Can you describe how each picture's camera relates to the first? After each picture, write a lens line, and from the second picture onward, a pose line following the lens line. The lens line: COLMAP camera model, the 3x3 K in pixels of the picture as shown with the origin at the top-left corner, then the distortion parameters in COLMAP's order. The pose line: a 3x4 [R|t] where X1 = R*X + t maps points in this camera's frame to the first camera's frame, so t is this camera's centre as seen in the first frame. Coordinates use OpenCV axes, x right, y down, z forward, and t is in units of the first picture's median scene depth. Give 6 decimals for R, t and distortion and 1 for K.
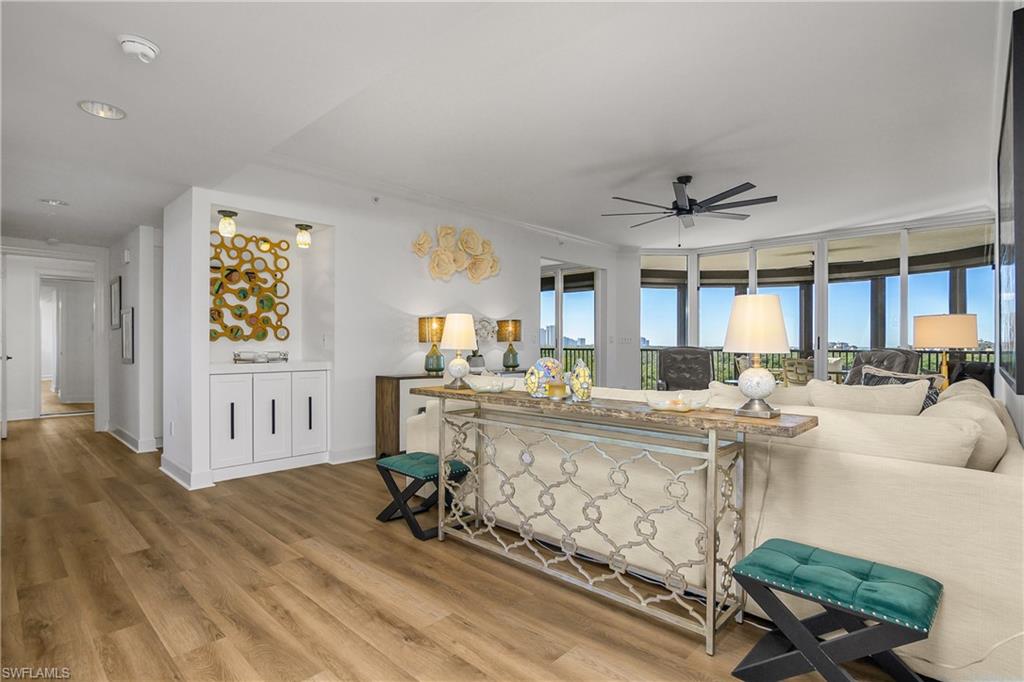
lens RADIAL K [[503.5, 0, 513.6], [0, 503.5, 344.8], [0, 0, 1]] dist [-0.018251, 0.000669]
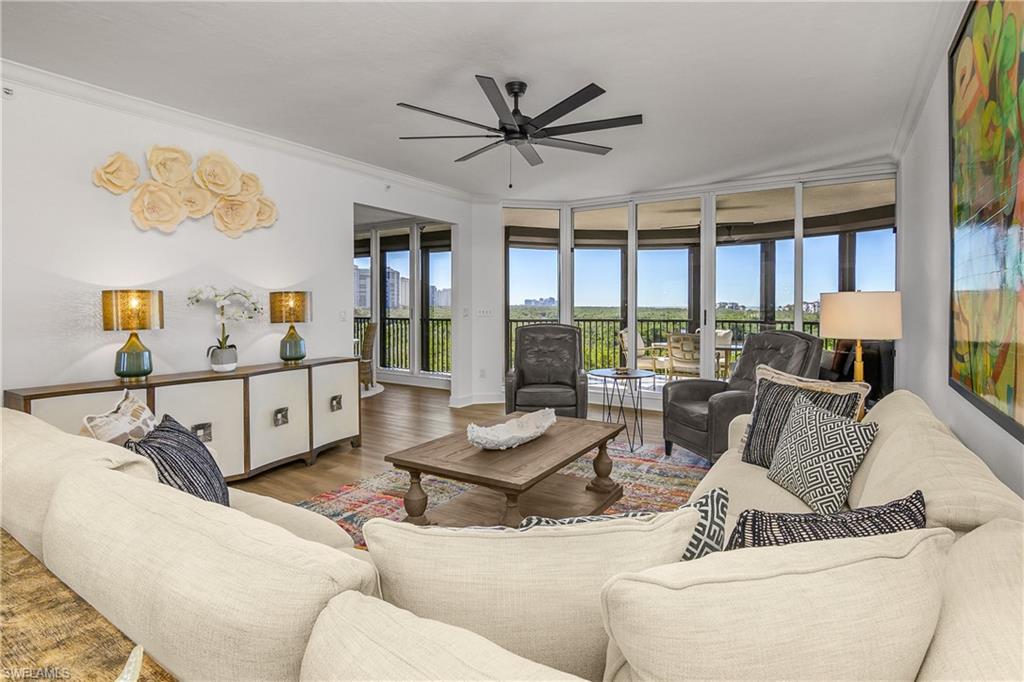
lens RADIAL K [[510.5, 0, 505.8], [0, 510.5, 309.3], [0, 0, 1]] dist [0.017897, 0.000120]
pose [[0.986330, -0.000629, 0.164778, 0.132521], [-0.001229, 0.999937, 0.011172, -0.025894], [-0.164775, -0.011221, 0.986267, 0.197799]]
